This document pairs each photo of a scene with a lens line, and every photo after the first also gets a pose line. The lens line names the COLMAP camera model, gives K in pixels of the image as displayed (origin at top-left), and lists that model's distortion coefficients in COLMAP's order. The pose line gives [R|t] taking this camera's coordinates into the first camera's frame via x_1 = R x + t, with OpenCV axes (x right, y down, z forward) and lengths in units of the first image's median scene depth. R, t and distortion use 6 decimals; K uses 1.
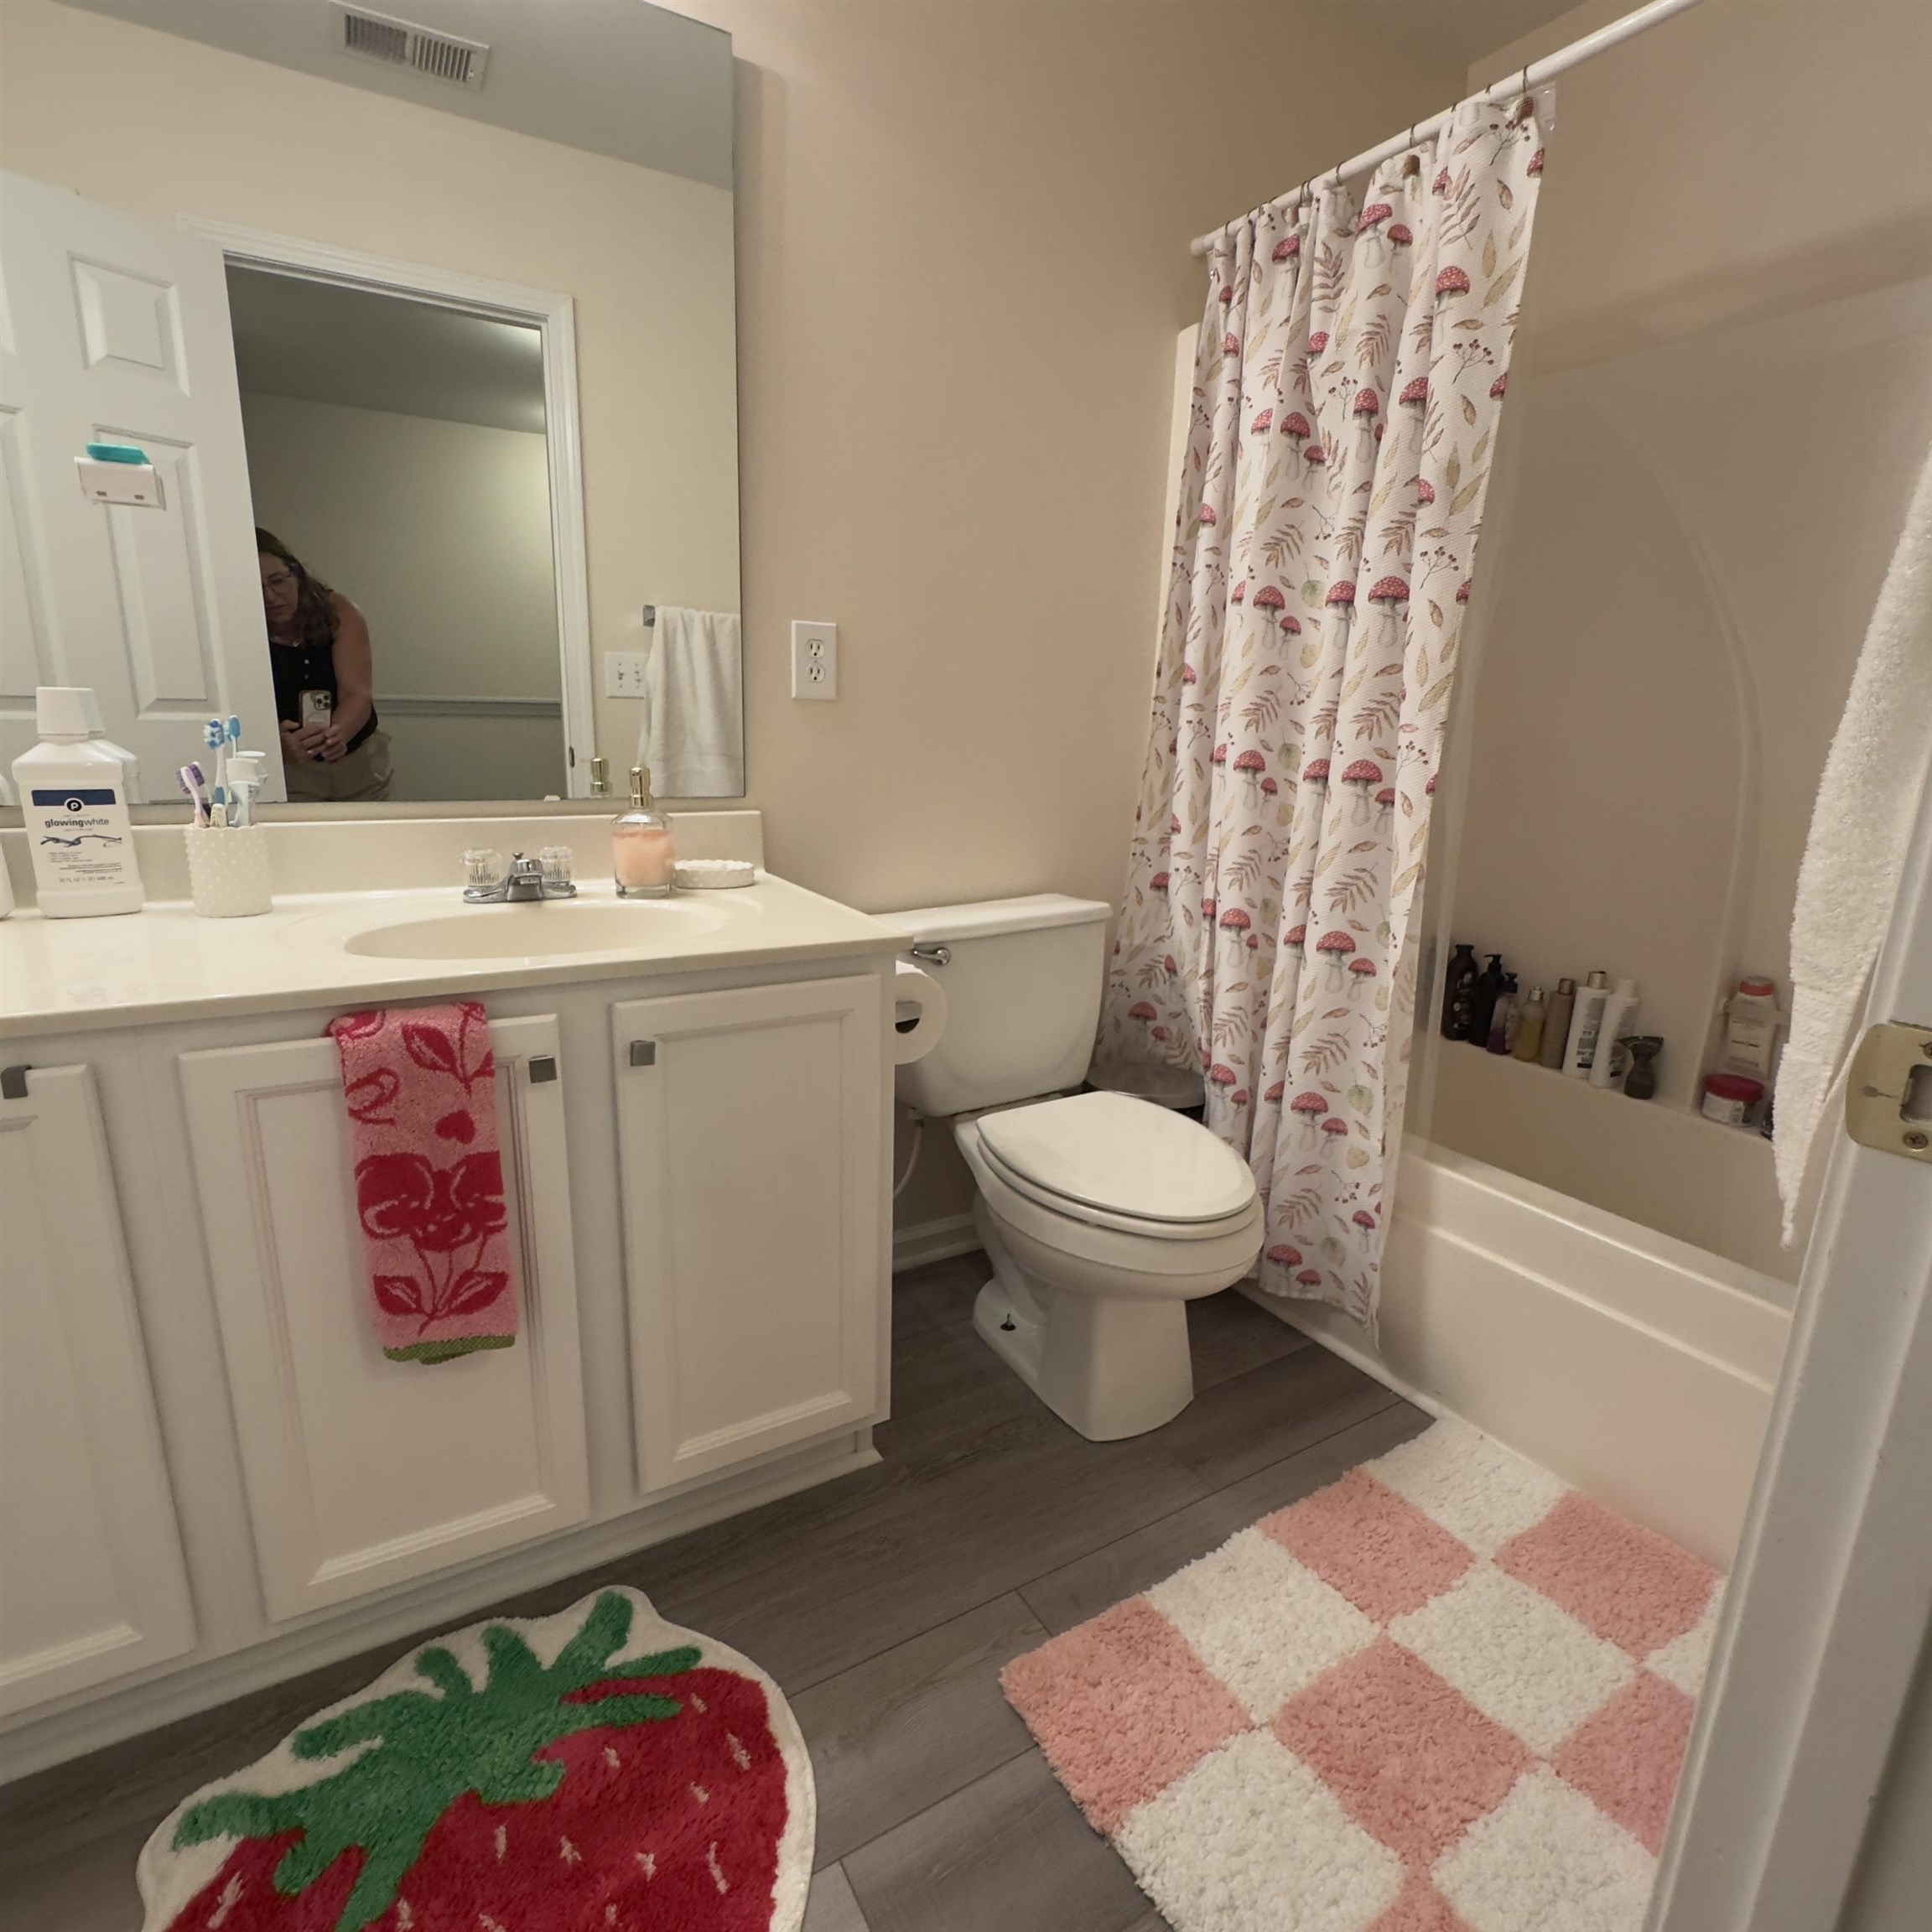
lens RADIAL K [[1029.9, 0, 963.1], [0, 1029.9, 970.5], [0, 0, 1]] dist [-0.004194, 0.000496]
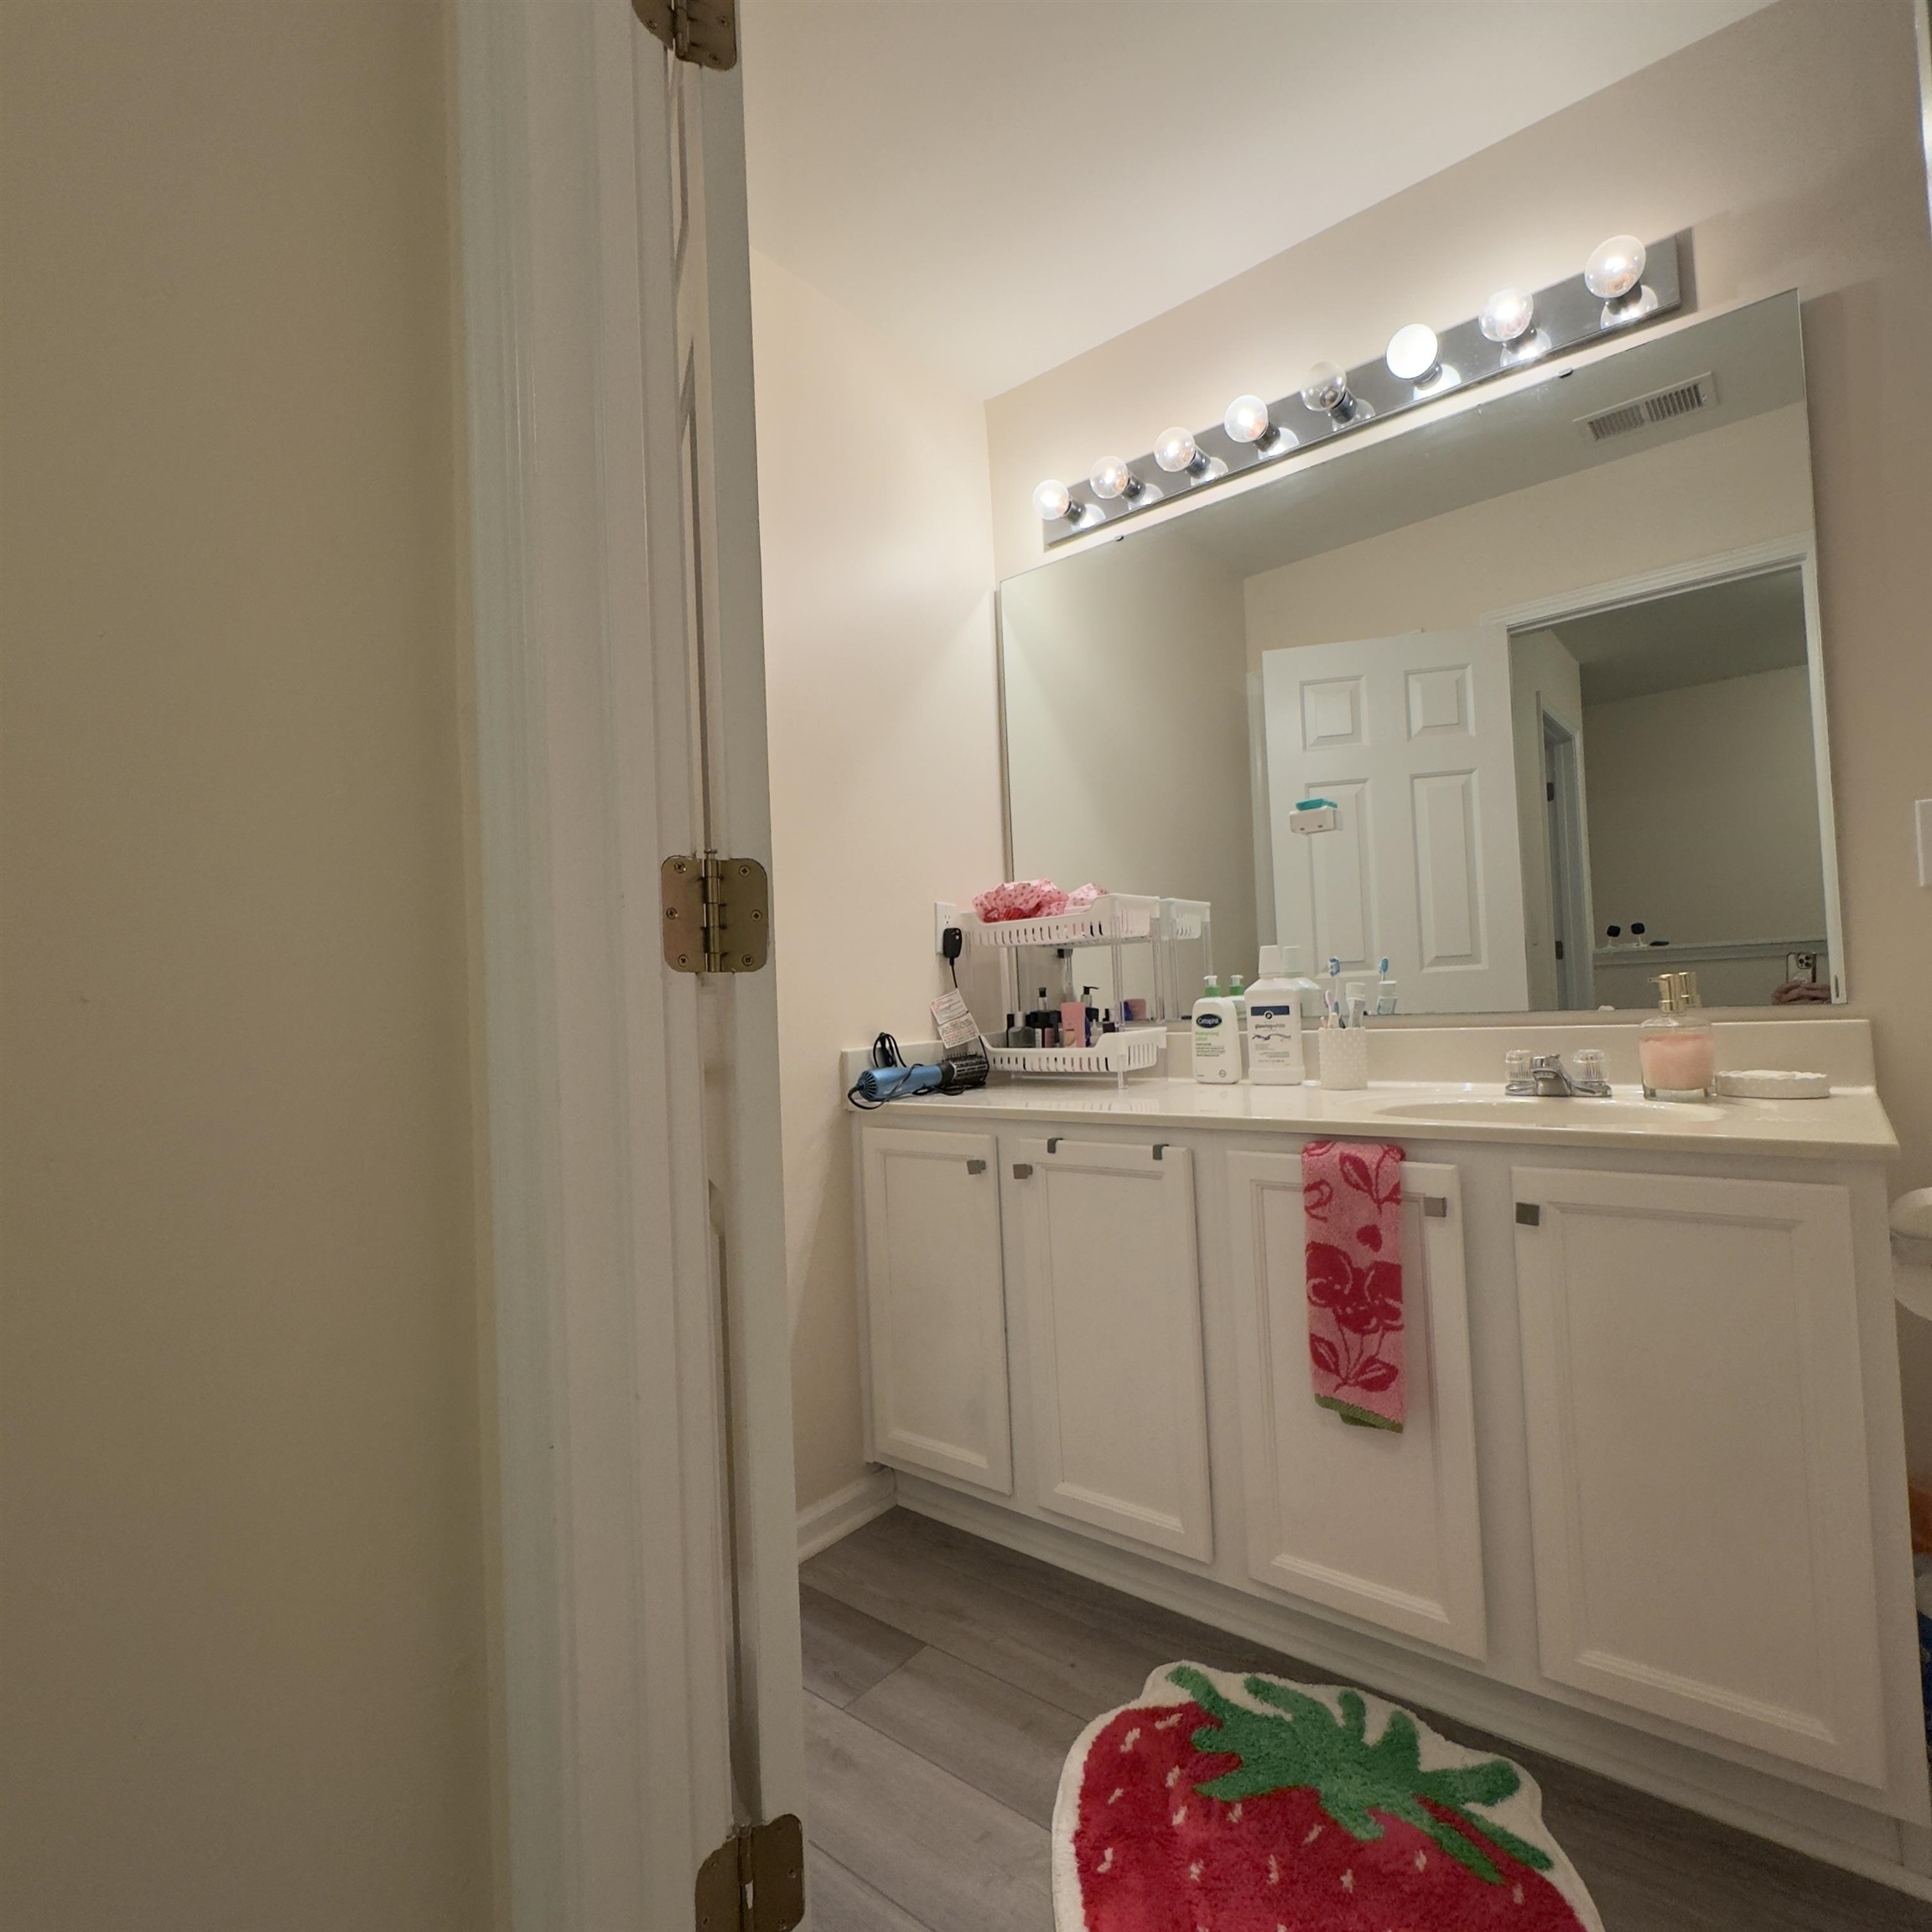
lens RADIAL K [[1029.9, 0, 963.1], [0, 1029.9, 970.5], [0, 0, 1]] dist [-0.004194, 0.000496]
pose [[0.334966, -0.070436, -0.939594, 0.578887], [-0.170287, 0.976256, -0.133892, 0.080249], [0.926715, 0.204849, 0.315018, 0.023666]]
